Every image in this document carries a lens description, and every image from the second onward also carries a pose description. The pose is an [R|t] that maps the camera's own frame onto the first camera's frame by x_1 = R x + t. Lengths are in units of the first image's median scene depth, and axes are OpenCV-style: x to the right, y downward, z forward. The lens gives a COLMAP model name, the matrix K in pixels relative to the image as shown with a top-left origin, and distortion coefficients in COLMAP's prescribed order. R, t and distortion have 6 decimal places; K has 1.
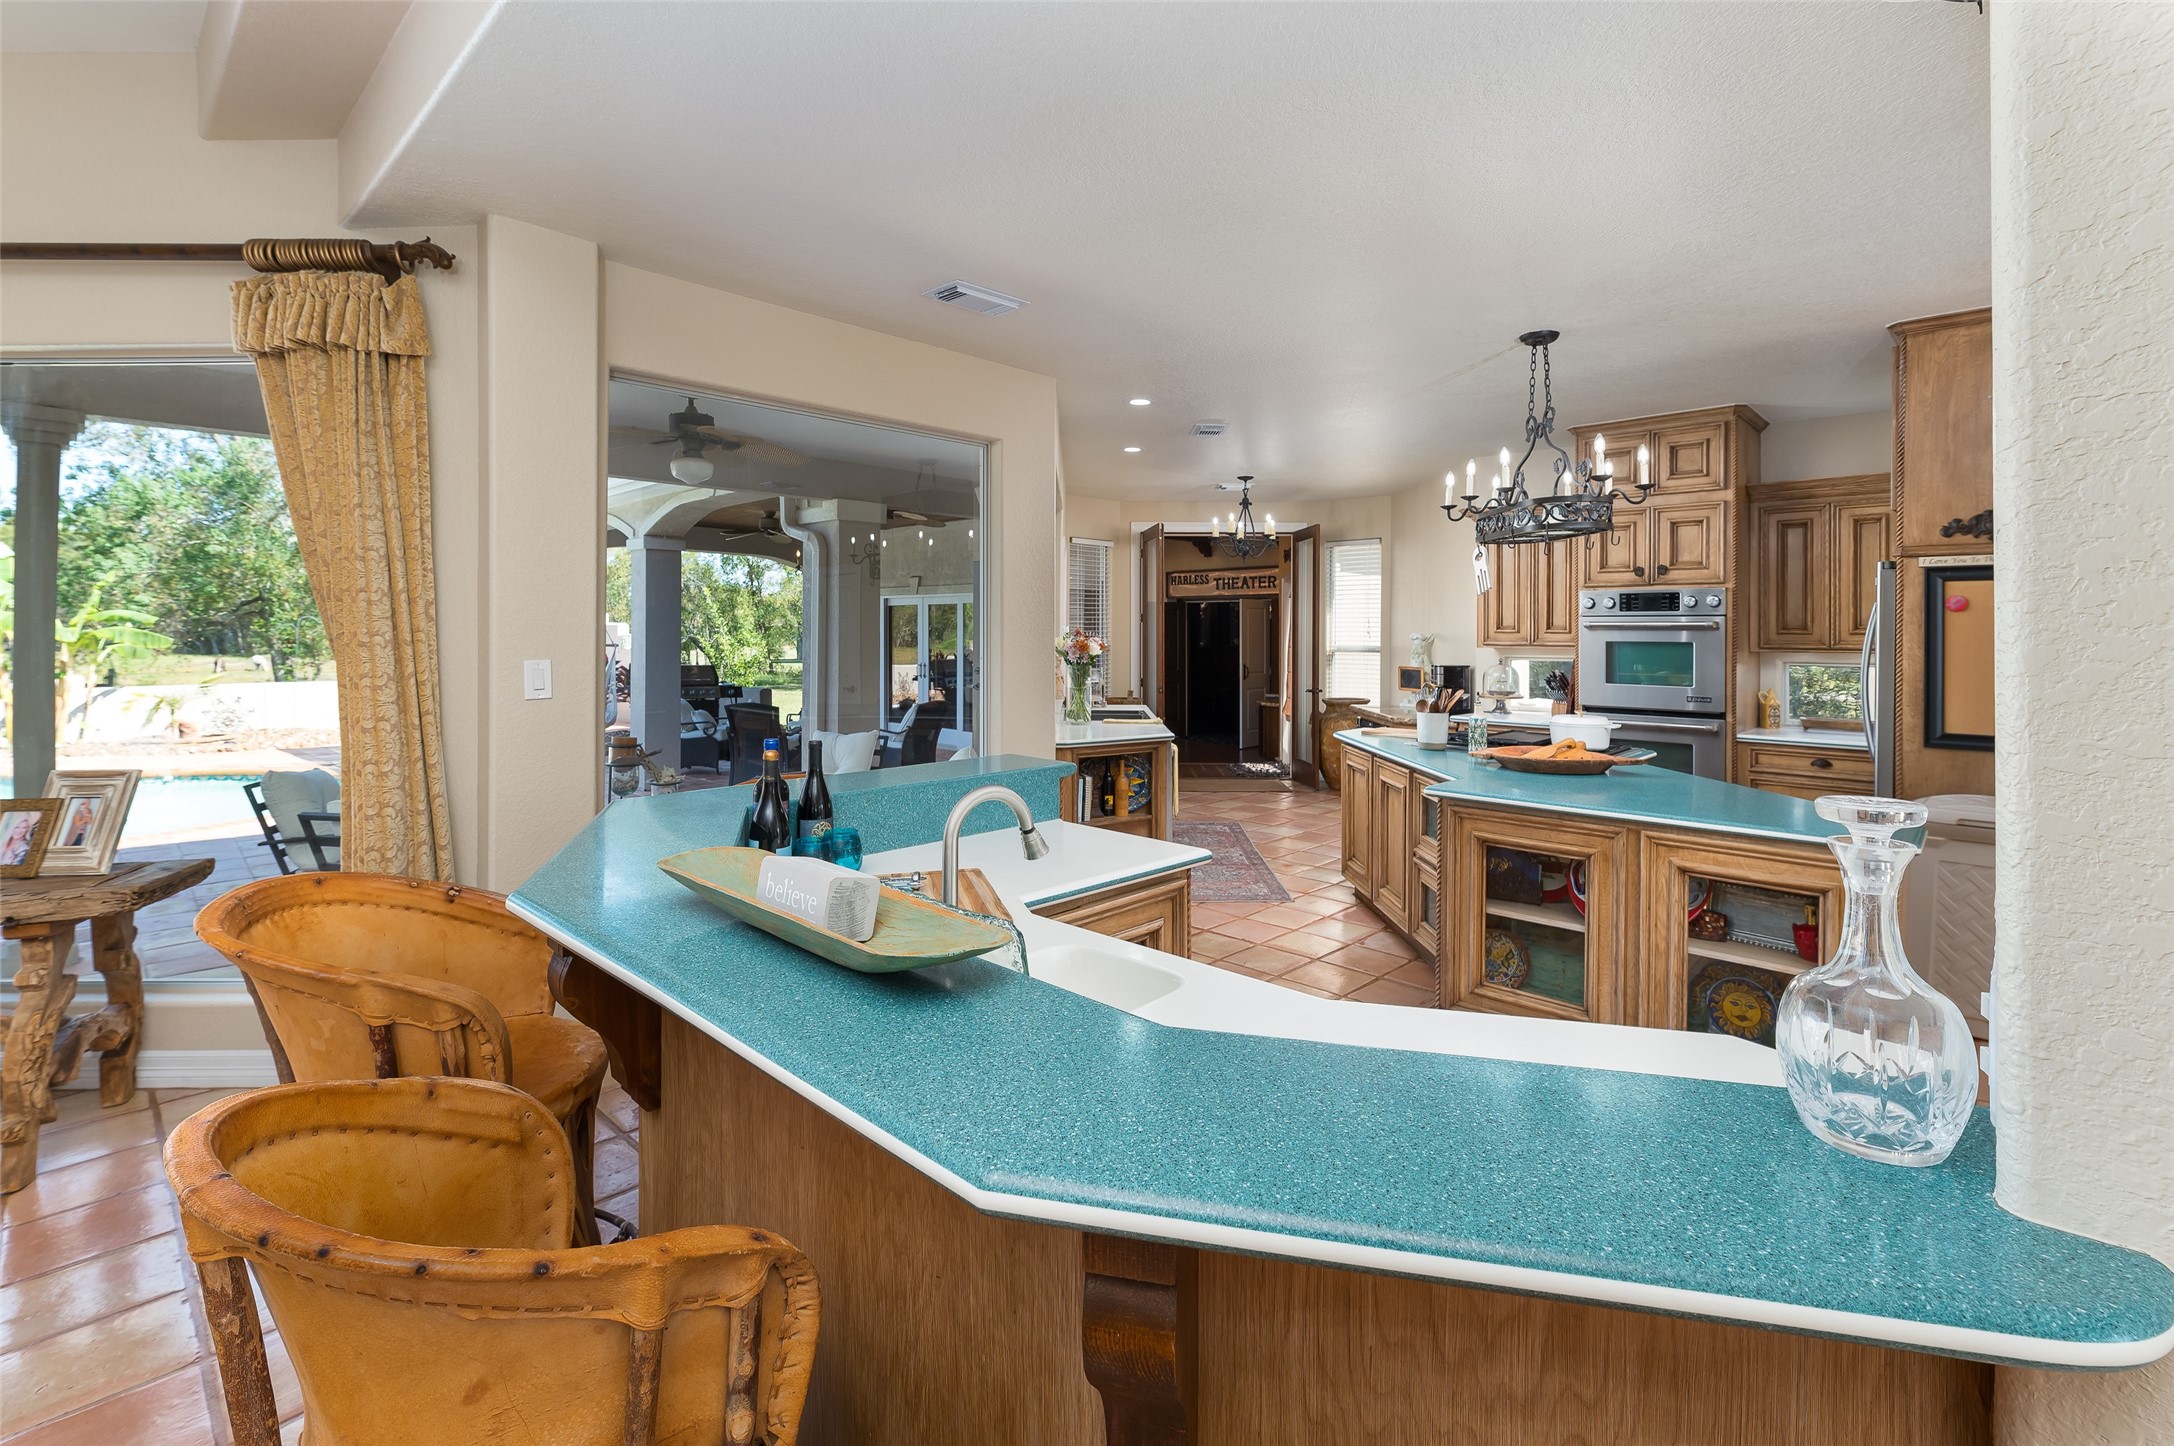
lens RADIAL K [[984.9, 0, 1089.8], [0, 984.9, 639.0], [0, 0, 1]] dist [-0.002855, -0.000302]
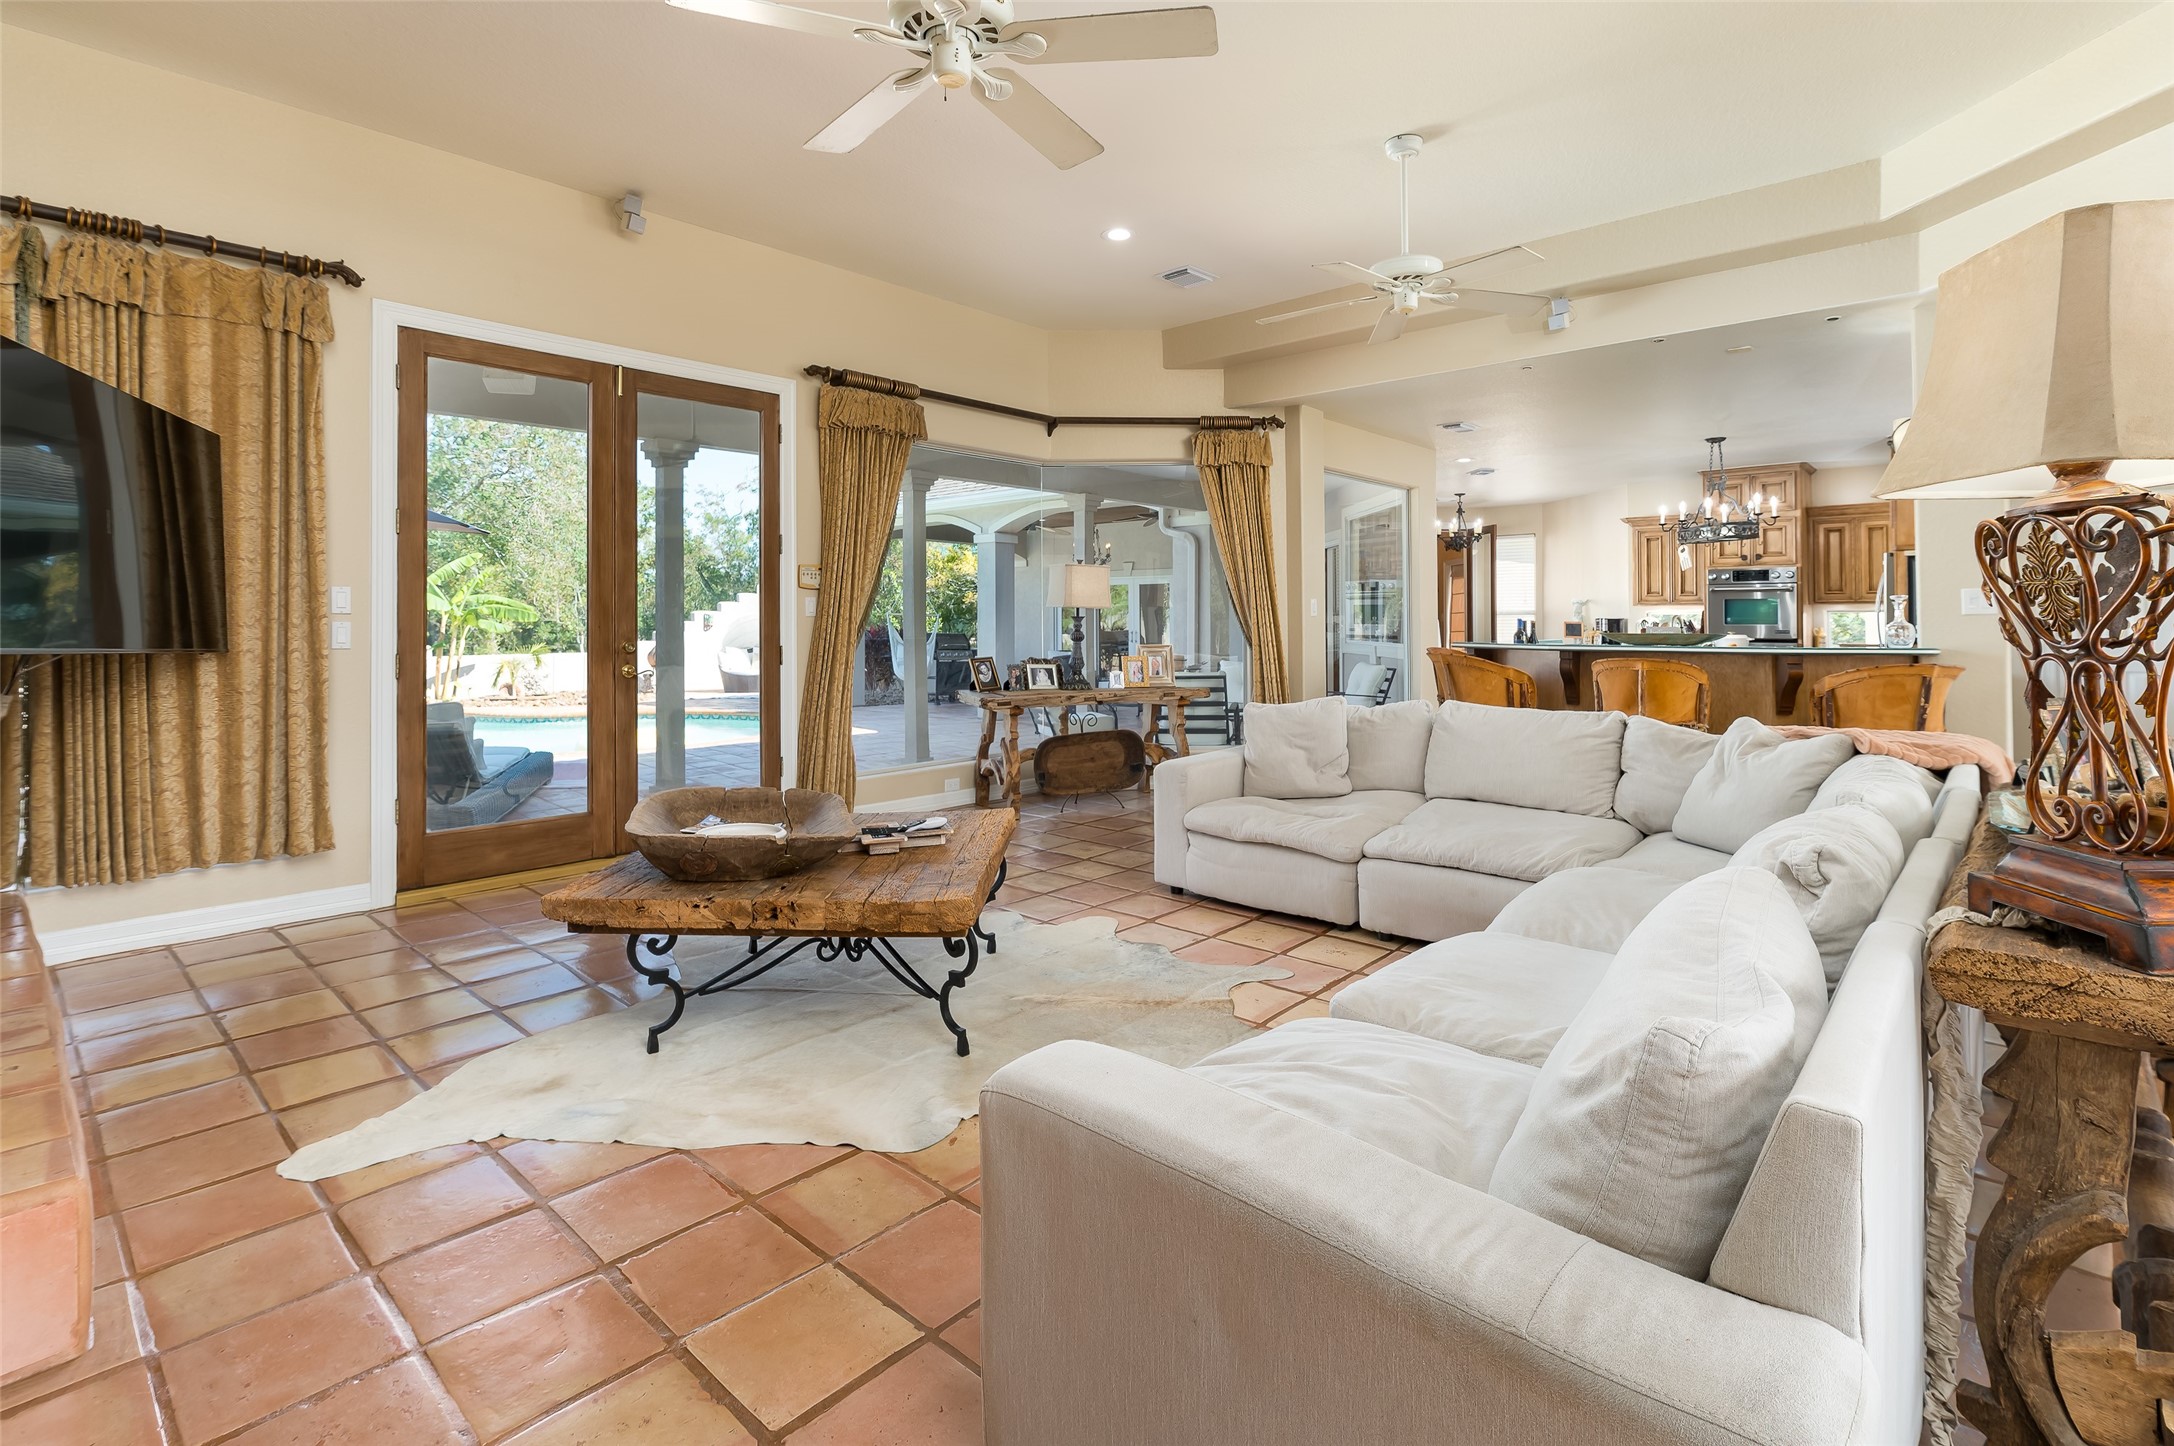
lens RADIAL K [[1051.2, 0, 1093.0], [0, 1051.2, 610.9], [0, 0, 1]] dist [0.000089, -0.000321]
pose [[0.999055, -0.004647, 0.043211, -0.577253], [0.005367, 0.999849, -0.016550, 0.042458], [-0.043128, 0.016767, 0.998929, -0.682491]]
